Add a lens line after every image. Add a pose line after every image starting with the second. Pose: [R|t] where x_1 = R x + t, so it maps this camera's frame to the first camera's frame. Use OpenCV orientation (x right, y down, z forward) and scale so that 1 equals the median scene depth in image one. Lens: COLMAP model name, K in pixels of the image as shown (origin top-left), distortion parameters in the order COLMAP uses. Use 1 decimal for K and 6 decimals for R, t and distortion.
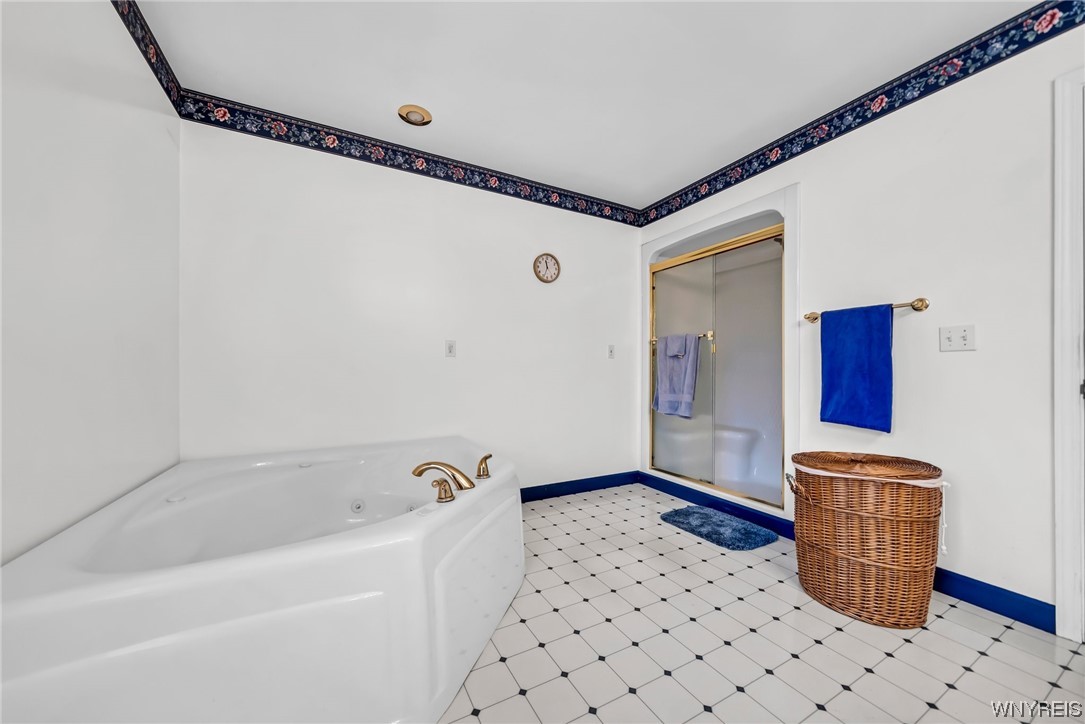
lens RADIAL K [[386.6, 0, 540.5], [0, 386.6, 367.7], [0, 0, 1]] dist [-0.005060, 0.000900]
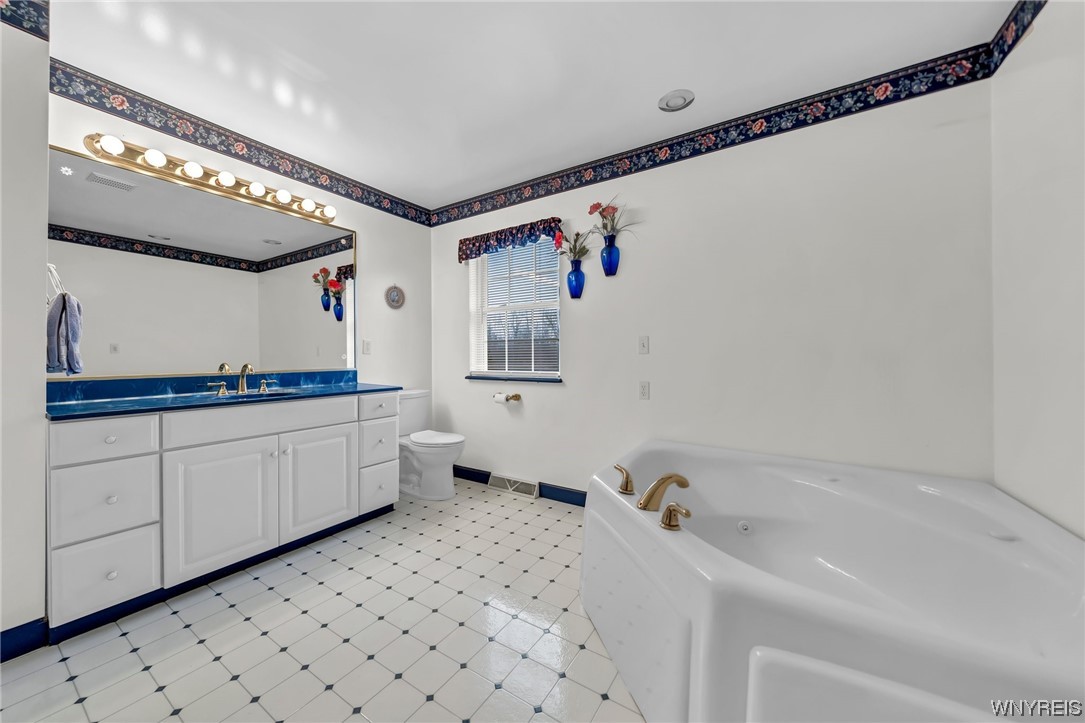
lens RADIAL K [[386.6, 0, 539.4], [0, 386.6, 362.3], [0, 0, 1]] dist [-0.005060, 0.000900]
pose [[0.872461, 0.016947, 0.488390, -0.291357], [-0.014610, 0.999856, -0.008596, 0.008456], [-0.488465, 0.000364, 0.872583, 0.526011]]
